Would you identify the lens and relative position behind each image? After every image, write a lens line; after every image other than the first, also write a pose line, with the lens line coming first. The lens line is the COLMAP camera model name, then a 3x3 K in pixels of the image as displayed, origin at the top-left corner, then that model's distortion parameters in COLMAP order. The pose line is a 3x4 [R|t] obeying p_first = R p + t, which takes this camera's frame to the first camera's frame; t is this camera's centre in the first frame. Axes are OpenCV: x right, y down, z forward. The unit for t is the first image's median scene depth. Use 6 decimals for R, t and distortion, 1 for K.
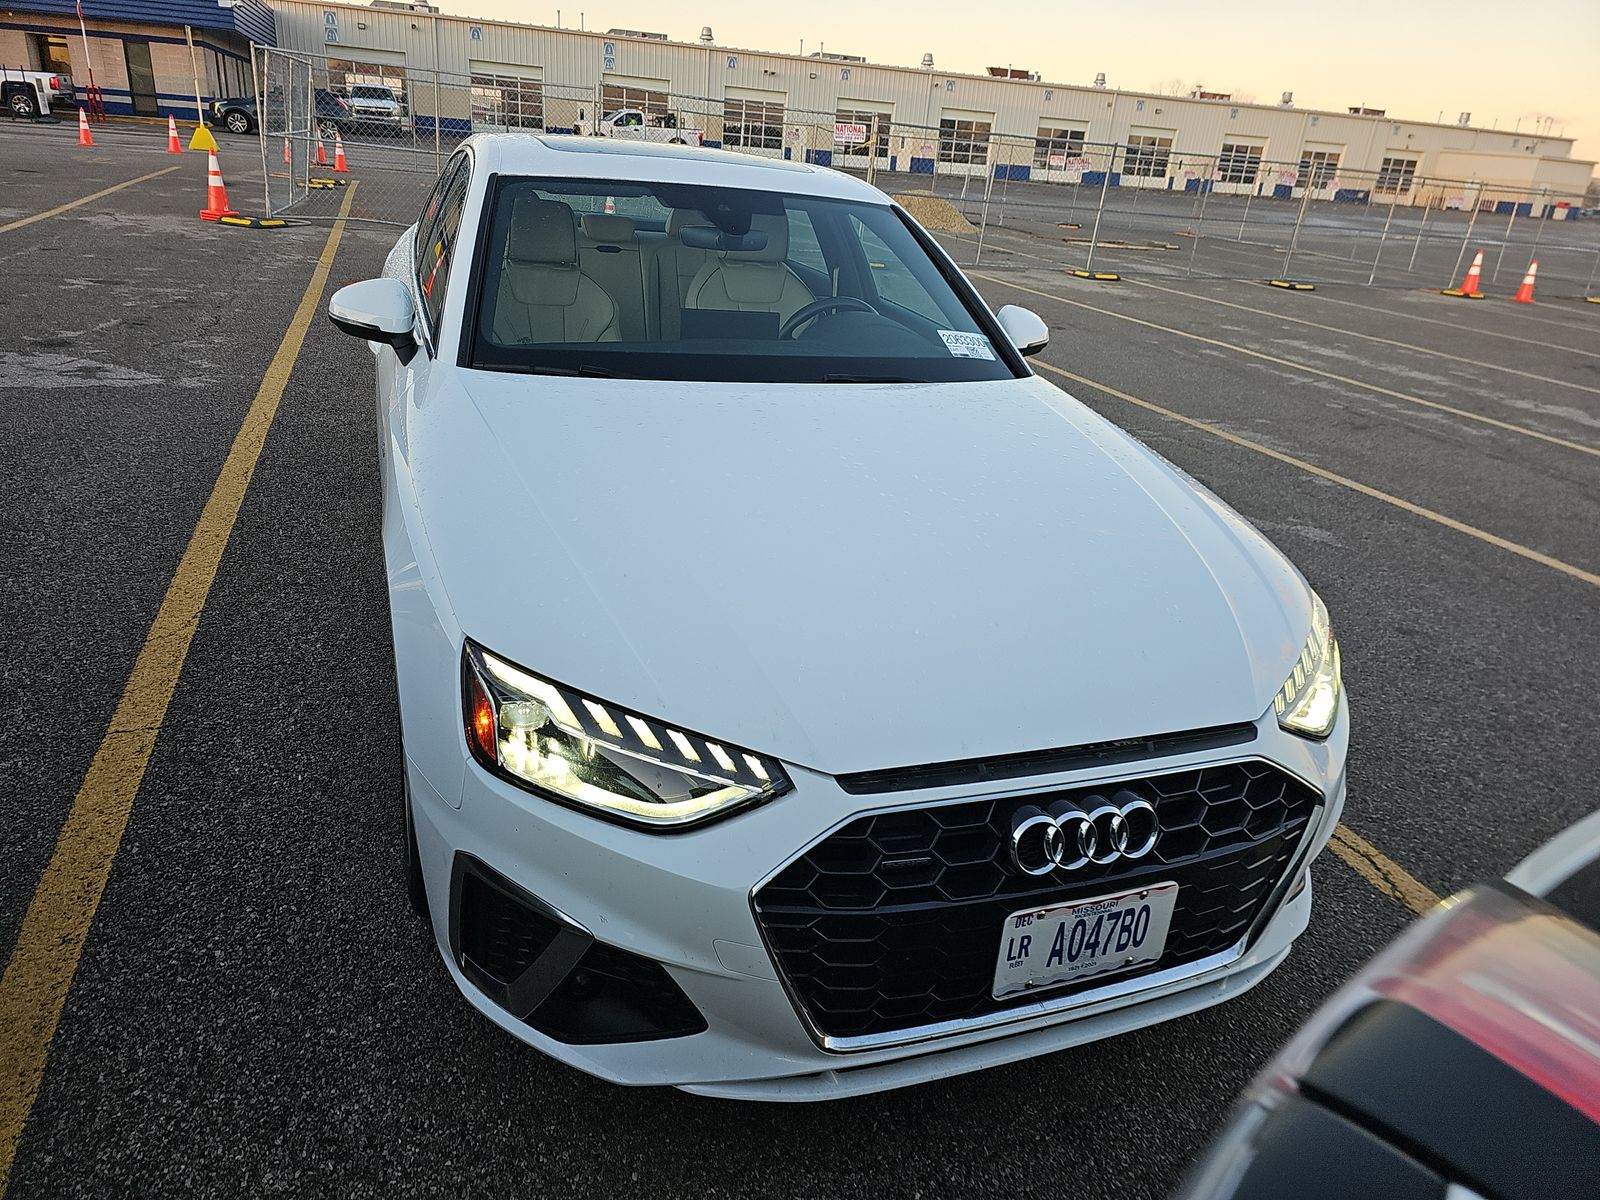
lens RADIAL K [[1034.4, 0, 800.8], [0, 1034.4, 596.6], [0, 0, 1]] dist [0.045200, -0.041454]
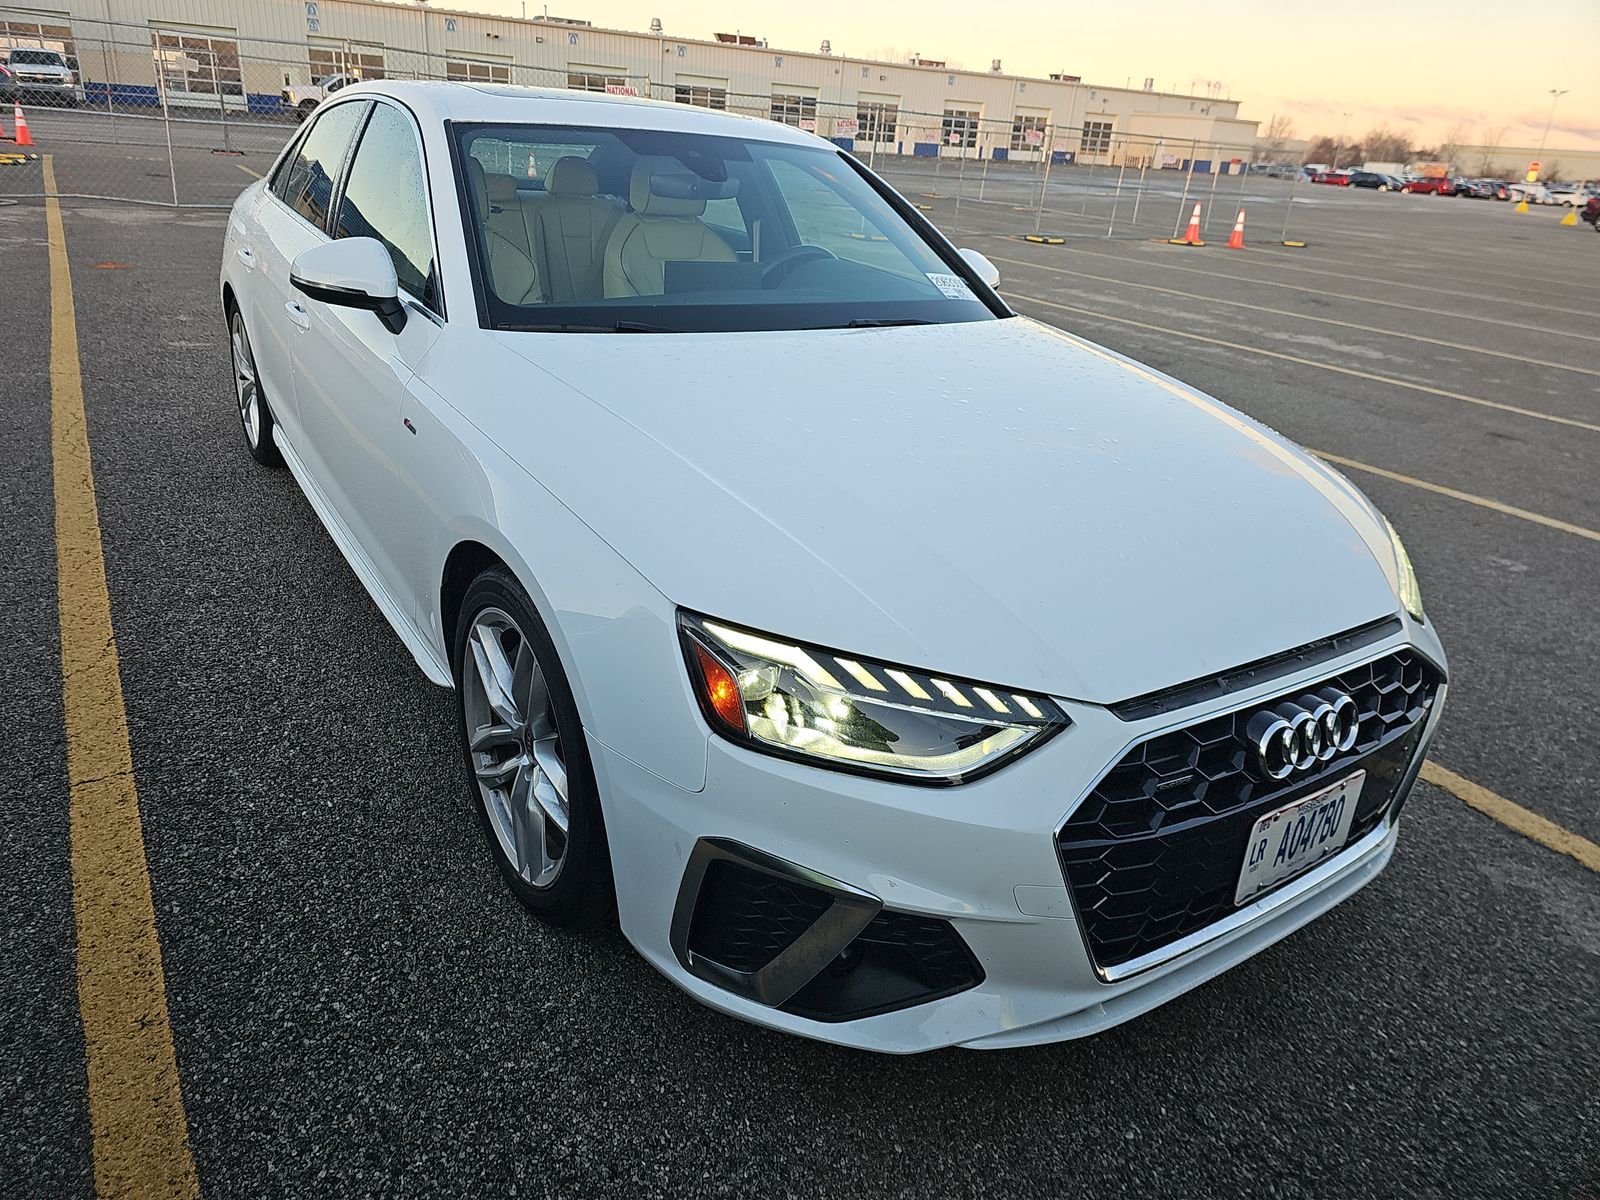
lens RADIAL K [[1034.4, 0, 786.6], [0, 1034.4, 588.3], [0, 0, 1]] dist [0.045200, -0.041454]
pose [[0.974779, -0.100062, 0.199483, -0.275455], [0.096209, 0.994940, 0.028941, 0.002968], [-0.201370, -0.009019, 0.979474, 0.057381]]
